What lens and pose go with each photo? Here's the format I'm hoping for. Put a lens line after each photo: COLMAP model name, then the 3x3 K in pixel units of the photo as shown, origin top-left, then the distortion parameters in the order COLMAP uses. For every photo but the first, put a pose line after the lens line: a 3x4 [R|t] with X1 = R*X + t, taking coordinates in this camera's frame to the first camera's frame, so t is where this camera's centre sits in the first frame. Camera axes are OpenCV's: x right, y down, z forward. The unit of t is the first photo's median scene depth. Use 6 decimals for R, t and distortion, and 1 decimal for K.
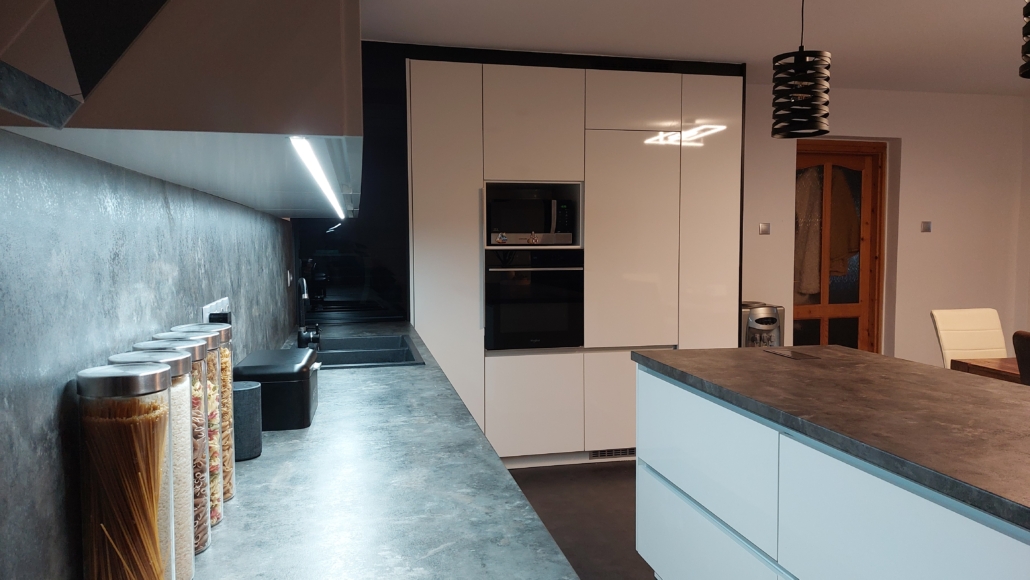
lens RADIAL K [[763.5, 0, 511.2], [0, 763.5, 295.6], [0, 0, 1]] dist [0.023312, -0.002440]
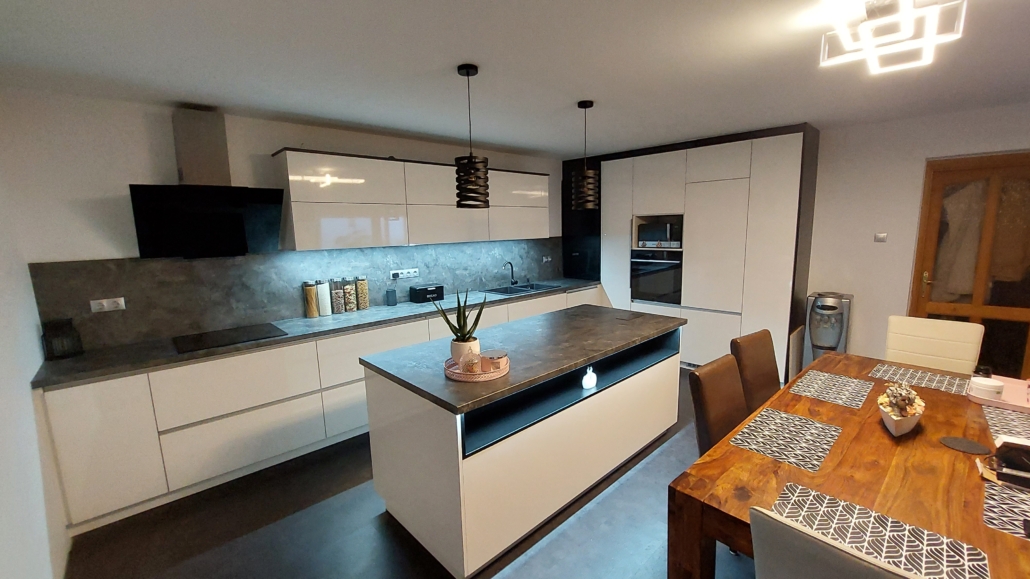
lens RADIAL K [[419.1, 0, 510.1], [0, 419.1, 292.5], [0, 0, 1]] dist [-0.000222, -0.000032]
pose [[0.532192, 0.122694, -0.837686, 0.705237], [-0.040608, 0.992004, 0.119497, -0.064850], [0.845649, -0.029578, 0.532919, 0.132203]]
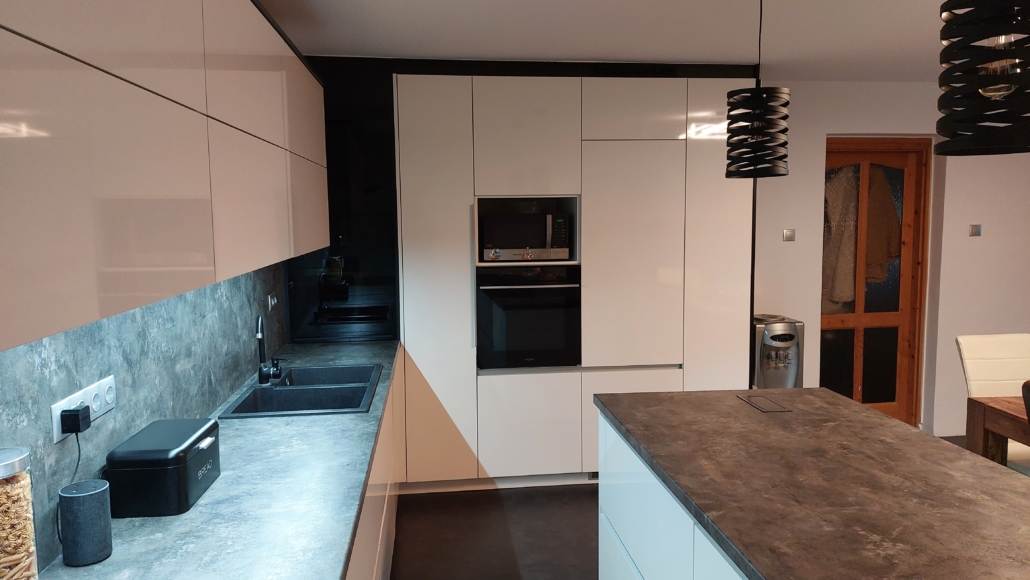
lens RADIAL K [[763.5, 0, 510.4], [0, 763.5, 284.8], [0, 0, 1]] dist [0.023312, -0.002440]
pose [[0.994020, 0.004567, -0.109104, 0.111218], [-0.001090, 0.999490, 0.031905, -0.066222], [0.109194, -0.031595, 0.993518, 0.033920]]
